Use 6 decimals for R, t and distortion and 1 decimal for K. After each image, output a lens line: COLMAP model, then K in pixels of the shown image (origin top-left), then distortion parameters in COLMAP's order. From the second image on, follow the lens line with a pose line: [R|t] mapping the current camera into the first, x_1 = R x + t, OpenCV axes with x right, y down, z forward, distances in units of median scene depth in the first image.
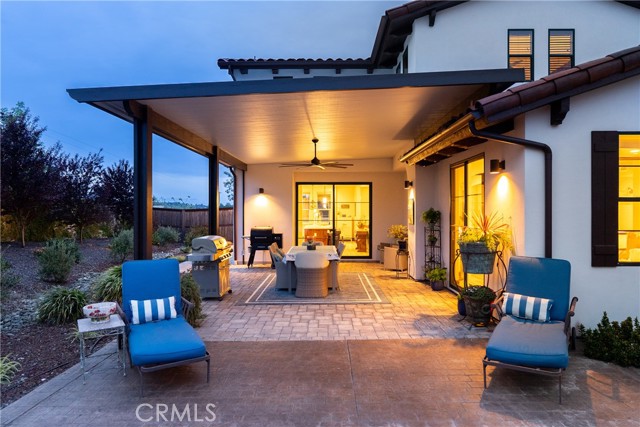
lens RADIAL K [[418.0, 0, 320.0], [0, 418.0, 213.5], [0, 0, 1]] dist [-0.006926, -0.001550]
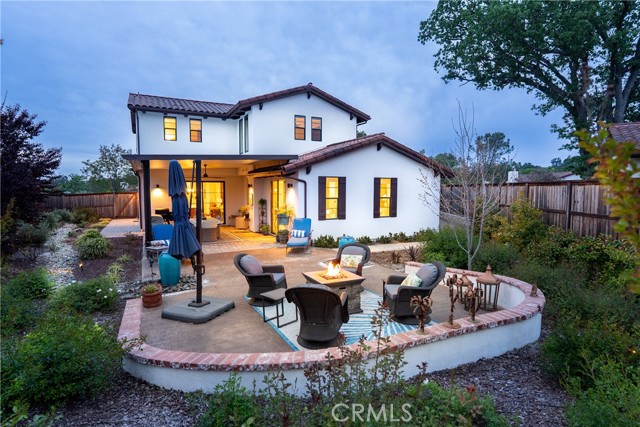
lens RADIAL K [[352.8, 0, 320.0], [0, 352.8, 213.5], [0, 0, 1]] dist [0.001013, -0.000245]
pose [[0.887540, -0.031421, 0.459657, -0.319243], [0.000559, 0.997745, 0.067124, -0.059123], [-0.460729, -0.059318, 0.885556, -0.784577]]
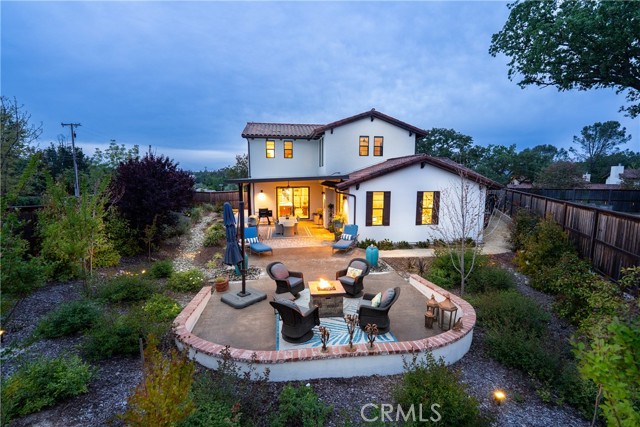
lens RADIAL K [[292.7, 0, 320.0], [0, 292.7, 213.5], [0, 0, 1]] dist [-0.002252, -0.000118]
pose [[0.987645, -0.016042, 0.155886, -0.113617], [-0.003156, 0.992509, 0.122131, -0.192989], [-0.156678, -0.121114, 0.980196, -0.953916]]
